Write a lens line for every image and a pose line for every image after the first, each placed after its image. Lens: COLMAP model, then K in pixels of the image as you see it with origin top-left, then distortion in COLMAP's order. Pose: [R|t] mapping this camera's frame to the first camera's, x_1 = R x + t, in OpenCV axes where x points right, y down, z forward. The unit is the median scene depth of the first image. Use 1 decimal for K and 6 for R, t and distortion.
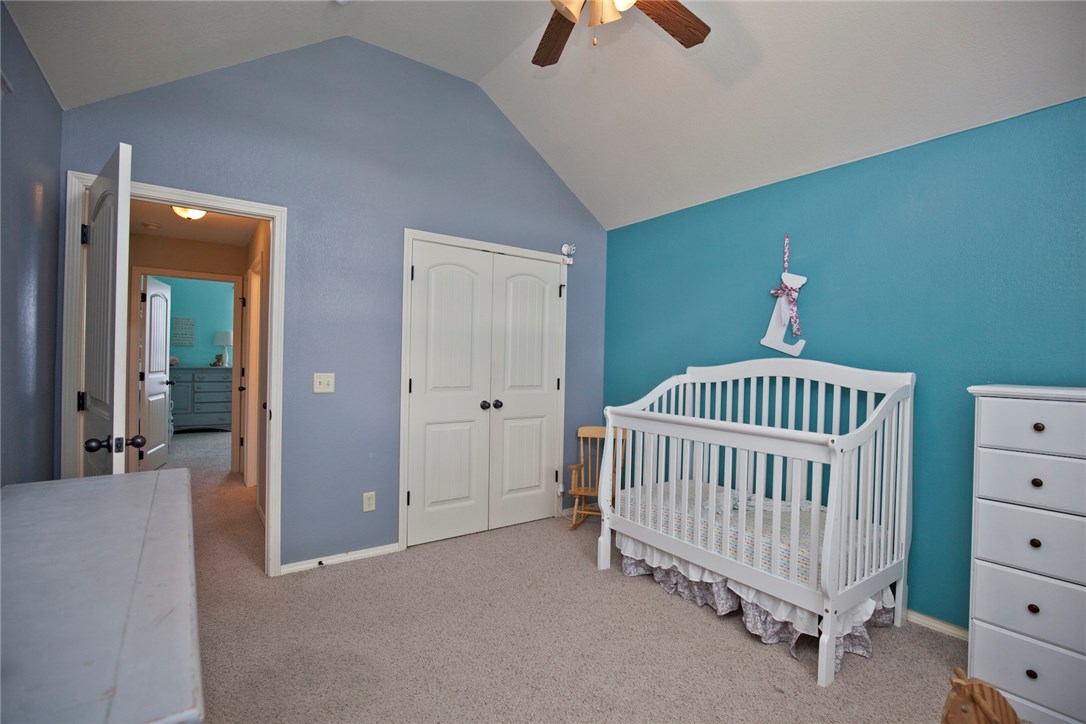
lens RADIAL K [[496.3, 0, 546.5], [0, 496.3, 361.3], [0, 0, 1]] dist [-0.021576, 0.000049]
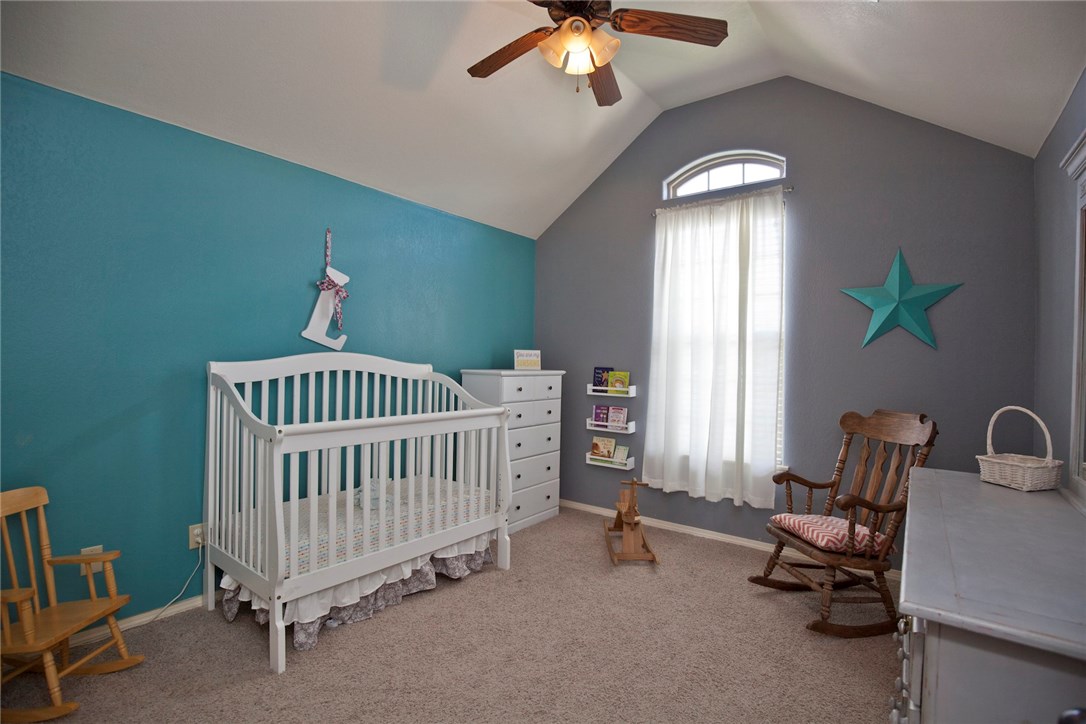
lens RADIAL K [[496.3, 0, 546.5], [0, 496.3, 361.3], [0, 0, 1]] dist [-0.021576, 0.000049]
pose [[-0.273768, -0.024759, 0.961477, -0.630291], [-0.021721, 0.999573, 0.019556, -0.017067], [-0.961550, -0.015530, -0.274189, 0.869230]]
